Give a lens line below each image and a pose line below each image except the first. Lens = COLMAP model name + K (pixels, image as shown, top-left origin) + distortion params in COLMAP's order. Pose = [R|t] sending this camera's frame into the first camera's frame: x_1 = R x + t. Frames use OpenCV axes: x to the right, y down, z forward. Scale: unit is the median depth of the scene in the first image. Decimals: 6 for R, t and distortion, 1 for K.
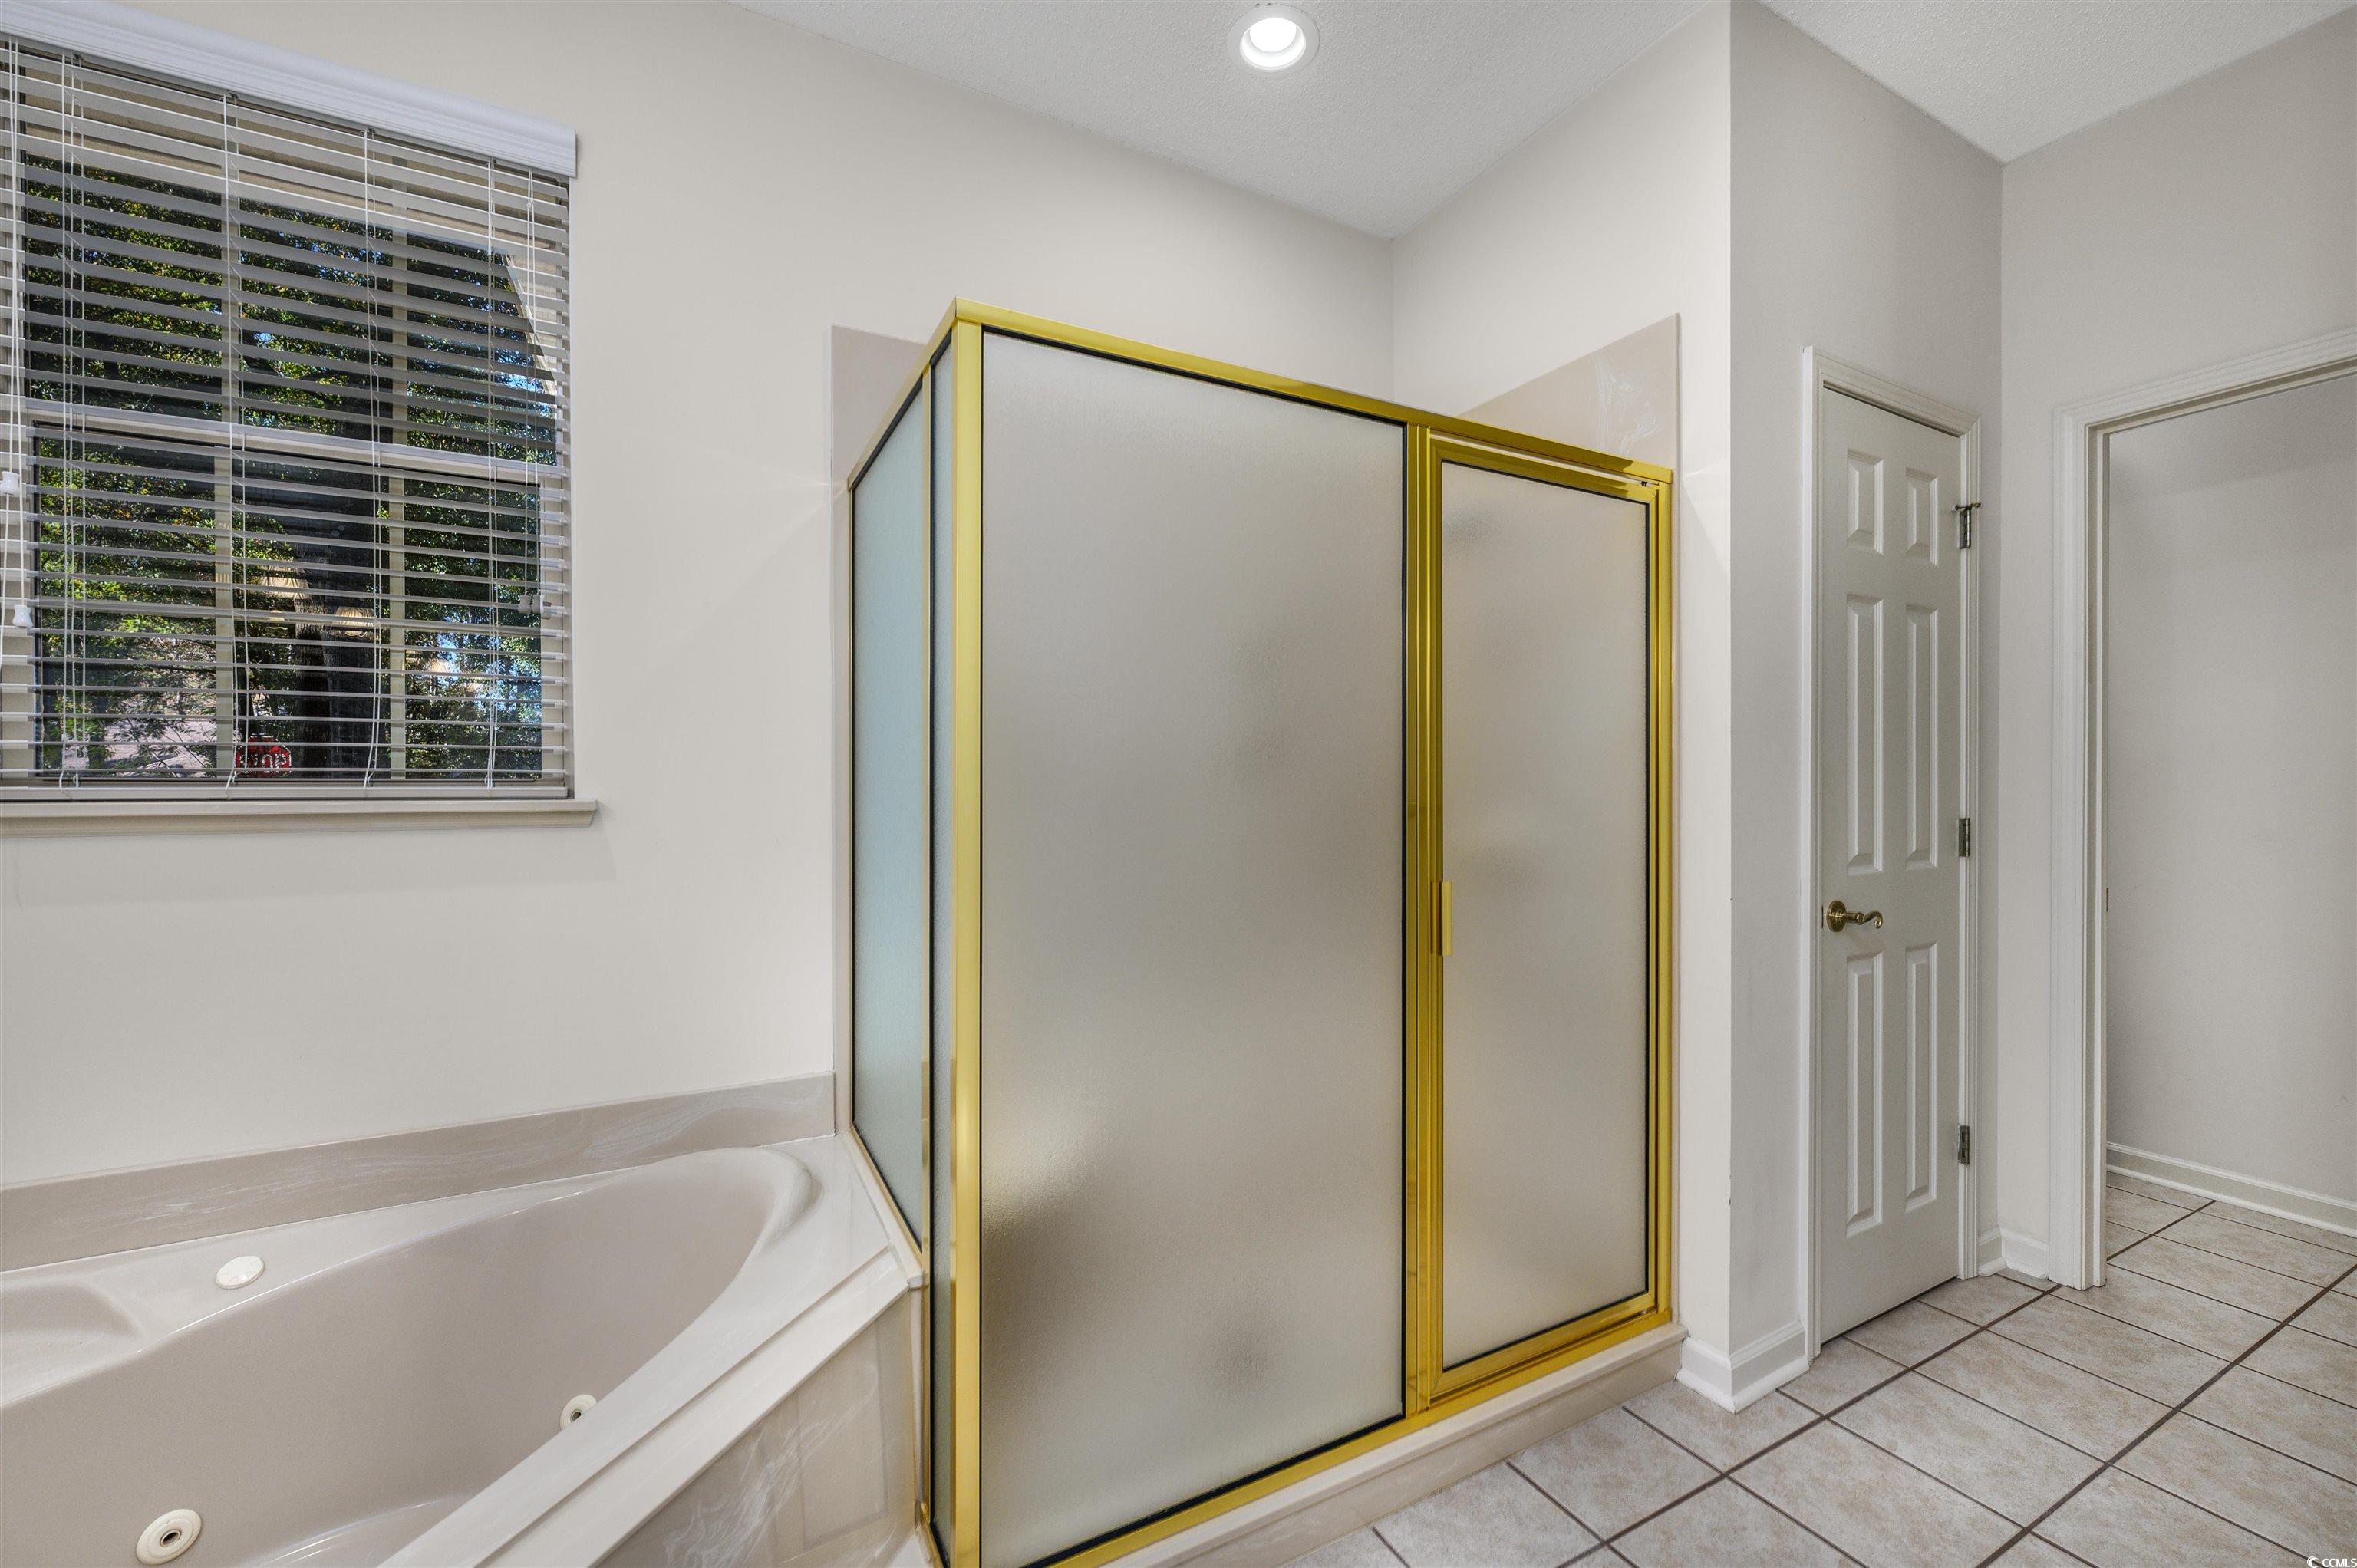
lens RADIAL K [[942.1, 0, 1177.9], [0, 942.1, 793.0], [0, 0, 1]] dist [-0.004528, -0.000425]
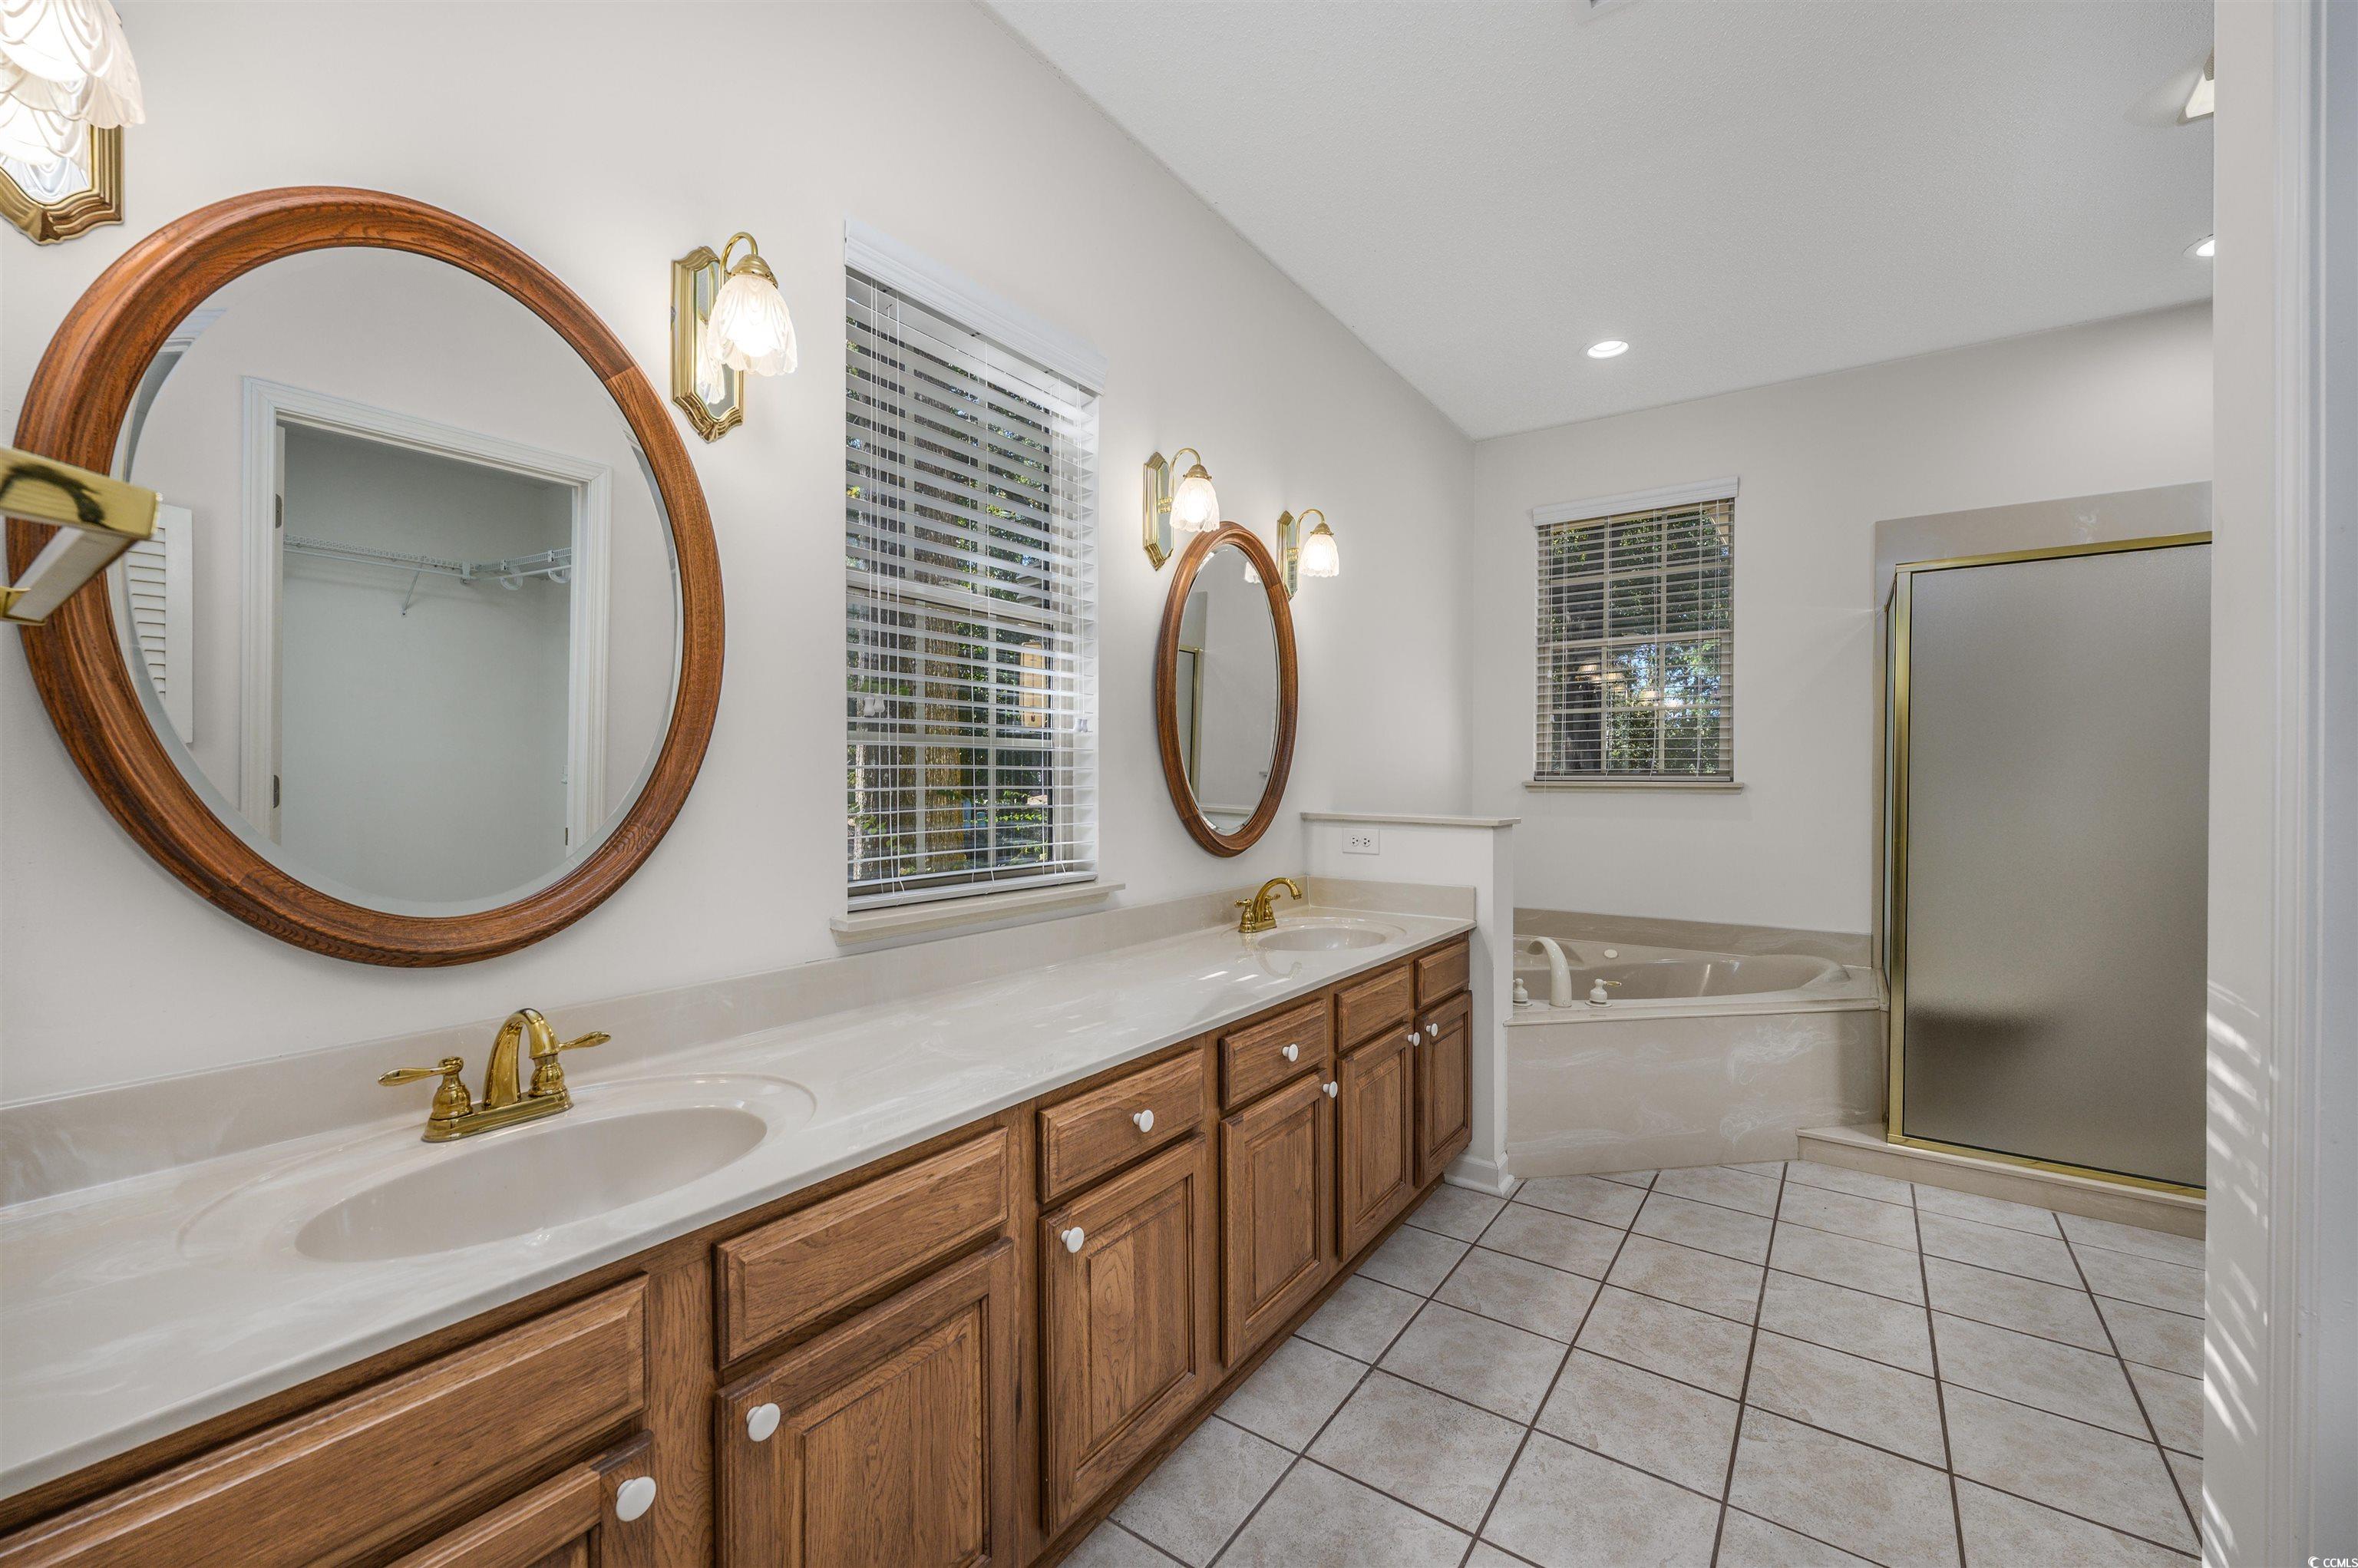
lens RADIAL K [[942.5, 0, 1178.4], [0, 942.5, 793.0], [0, 0, 1]] dist [-0.004528, -0.000425]
pose [[0.437954, 0.013734, -0.898892, 0.750302], [-0.008235, 0.999903, 0.011265, 0.018265], [0.898960, 0.002469, 0.438025, -1.101678]]
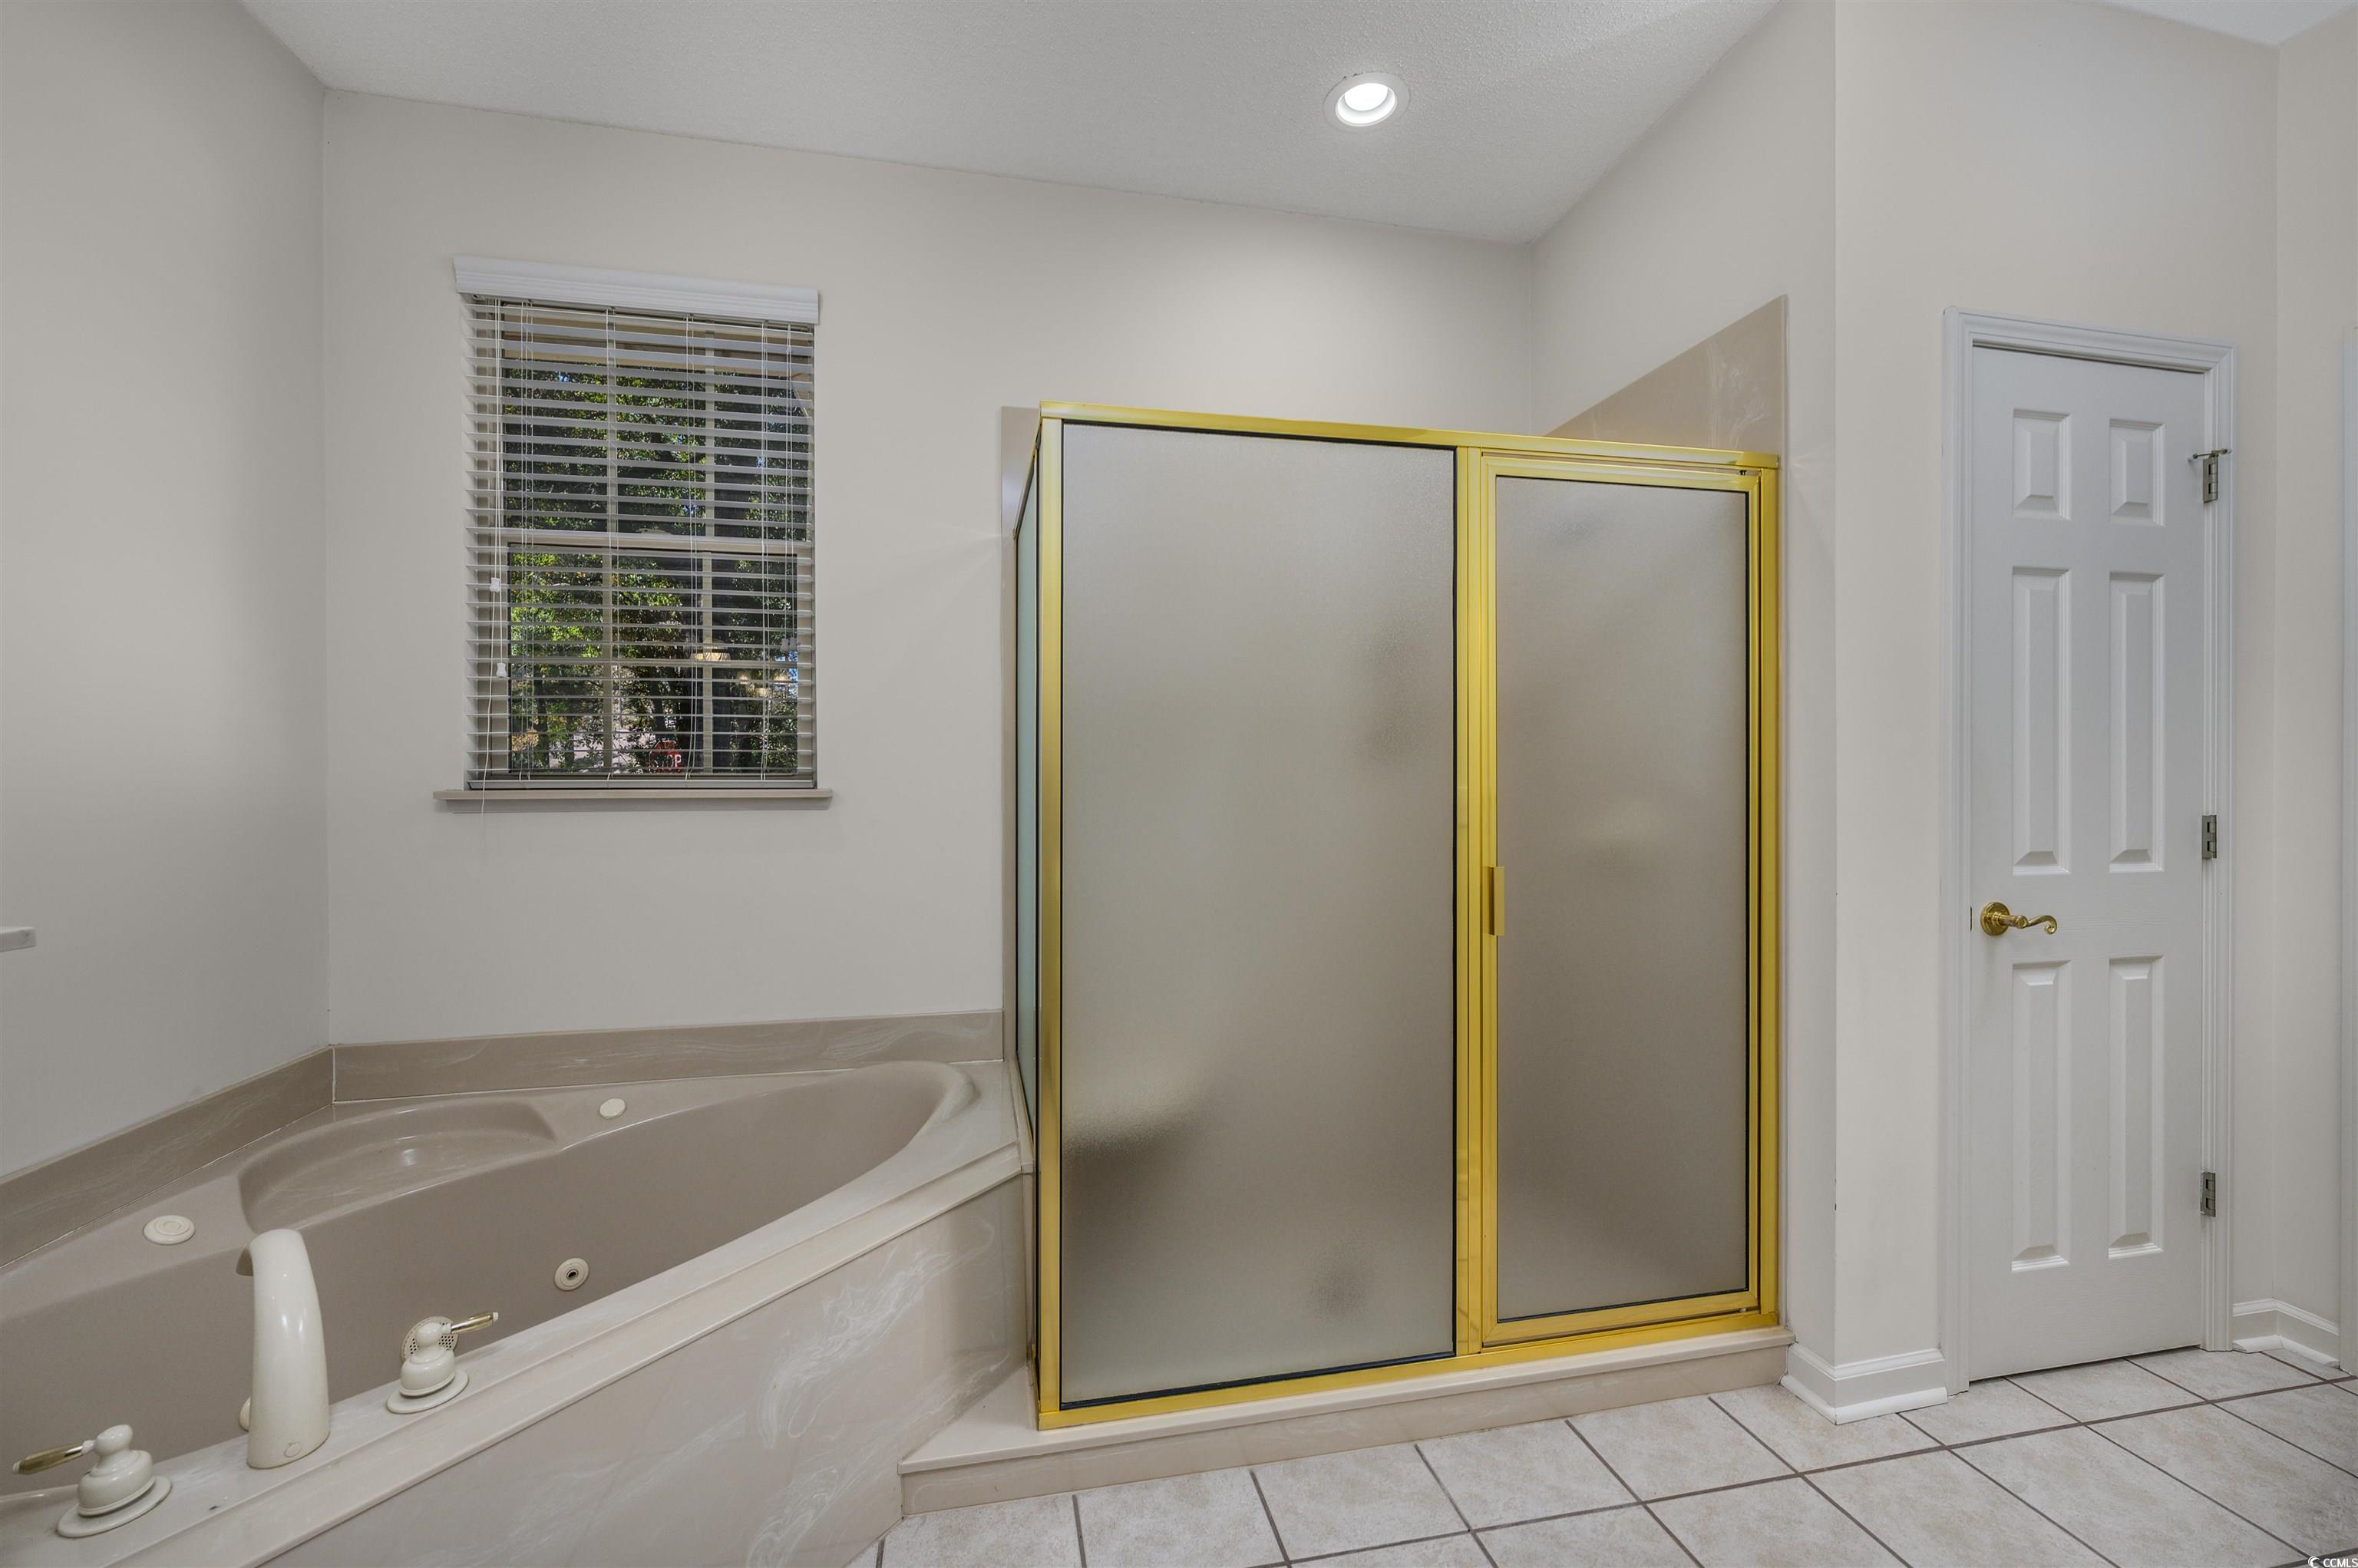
lens RADIAL K [[942.6, 0, 1163.8], [0, 942.6, 786.6], [0, 0, 1]] dist [-0.006414, 0.000078]
pose [[0.955638, 0.001417, -0.294541, 0.225599], [-0.001087, 0.999999, 0.001286, 0.000786], [0.294542, -0.000909, 0.955638, -0.137011]]
